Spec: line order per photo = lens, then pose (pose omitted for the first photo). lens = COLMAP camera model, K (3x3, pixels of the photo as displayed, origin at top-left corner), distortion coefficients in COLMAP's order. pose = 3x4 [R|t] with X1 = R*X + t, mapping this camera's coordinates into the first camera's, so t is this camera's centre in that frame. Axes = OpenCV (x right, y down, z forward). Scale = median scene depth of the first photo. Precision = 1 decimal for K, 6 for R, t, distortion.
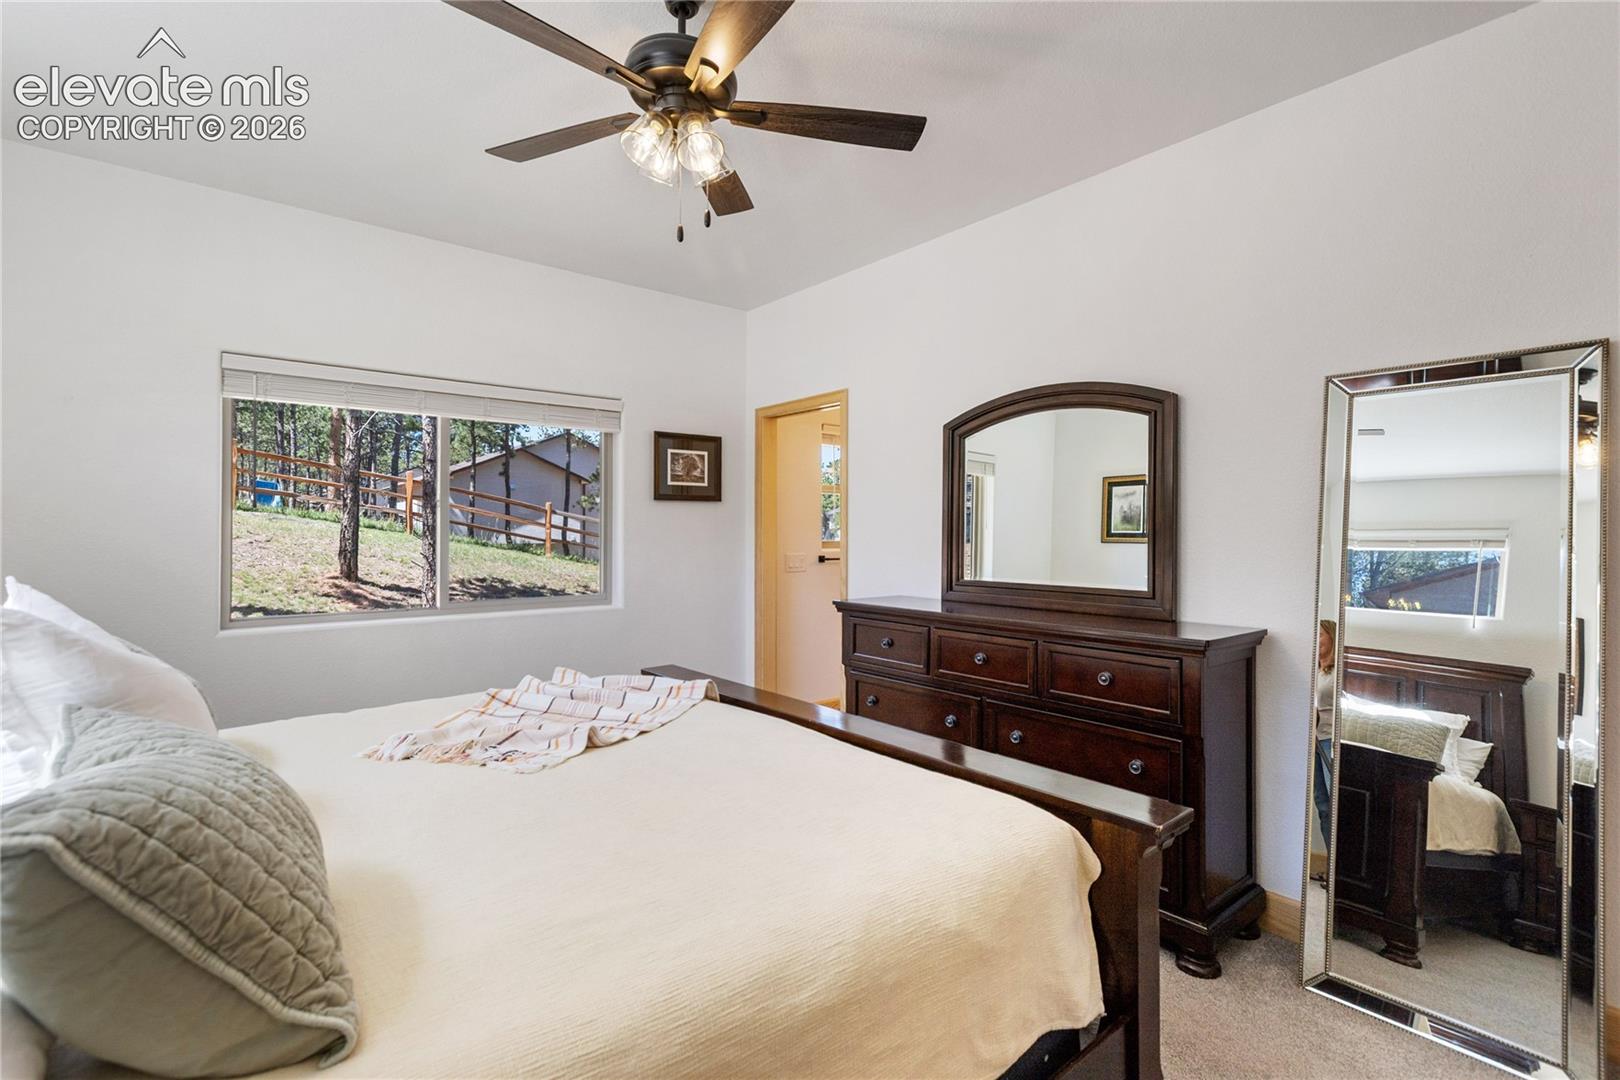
lens RADIAL K [[730.7, 0, 816.9], [0, 730.7, 533.9], [0, 0, 1]] dist [0.001904, 0.000300]
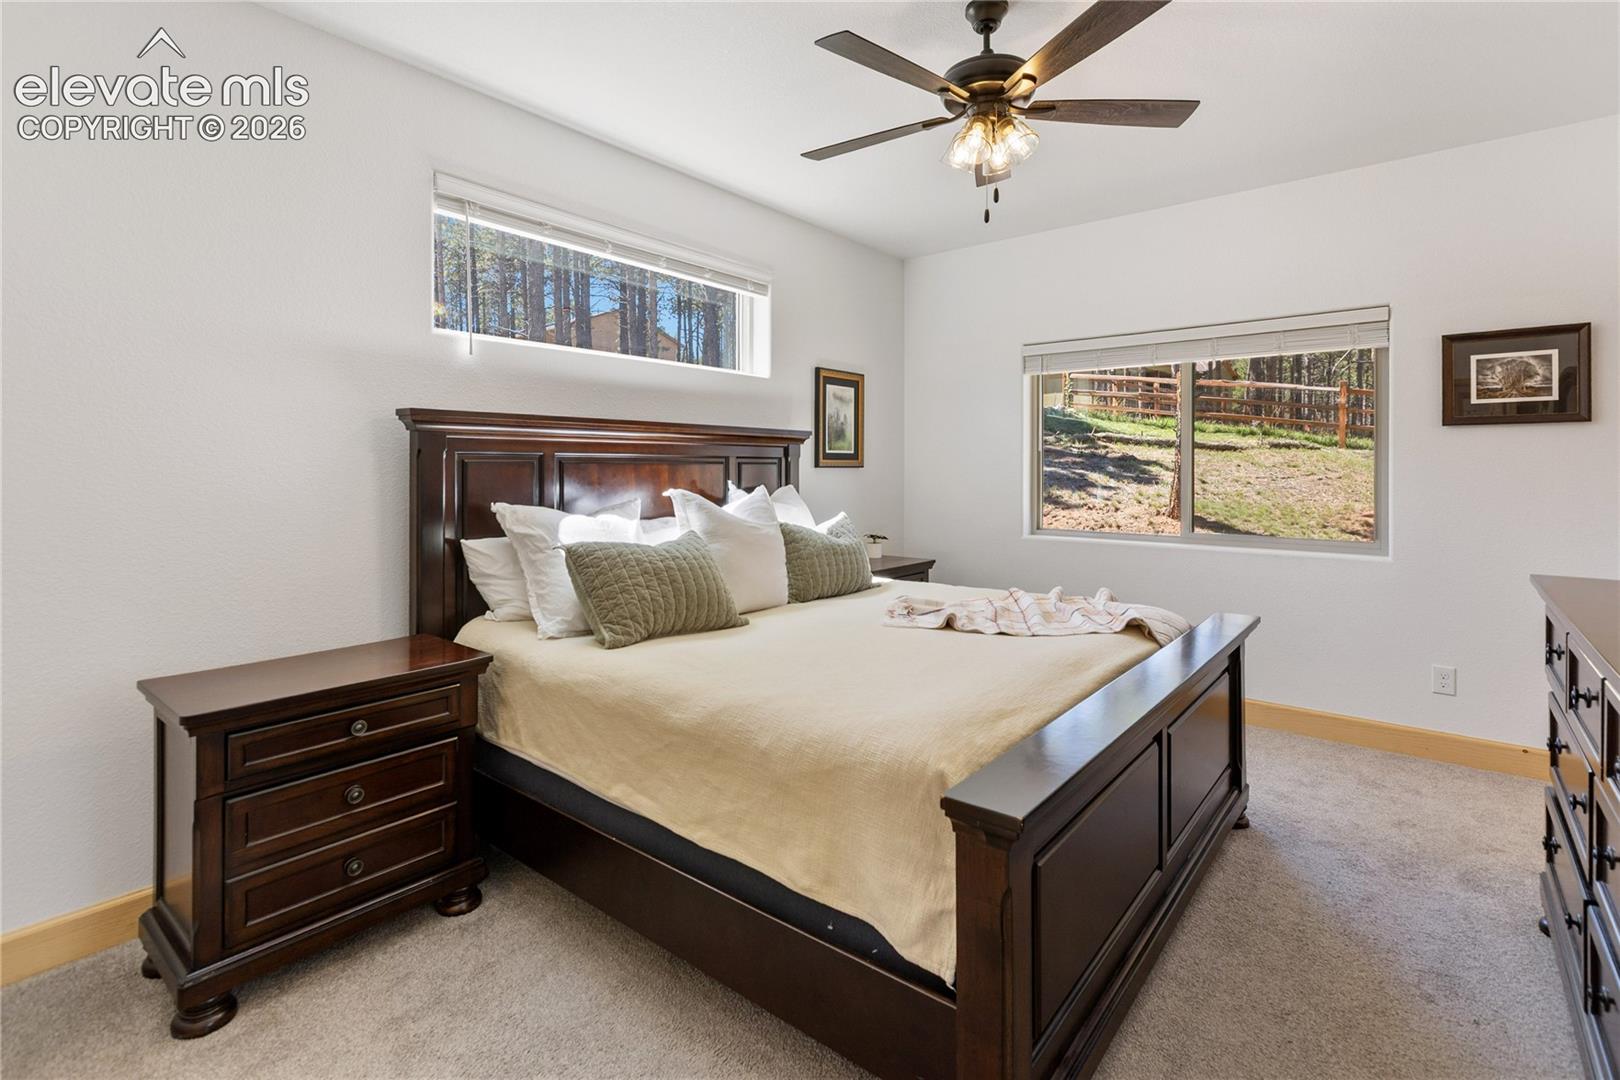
lens RADIAL K [[749.4, 0, 843.8], [0, 749.4, 472.3], [0, 0, 1]] dist [-0.000238, -0.000038]
pose [[0.219876, 0.004273, -0.975519, 0.399618], [-0.004555, 0.999984, 0.003354, 0.002928], [0.975517, 0.003706, 0.219892, 0.208848]]
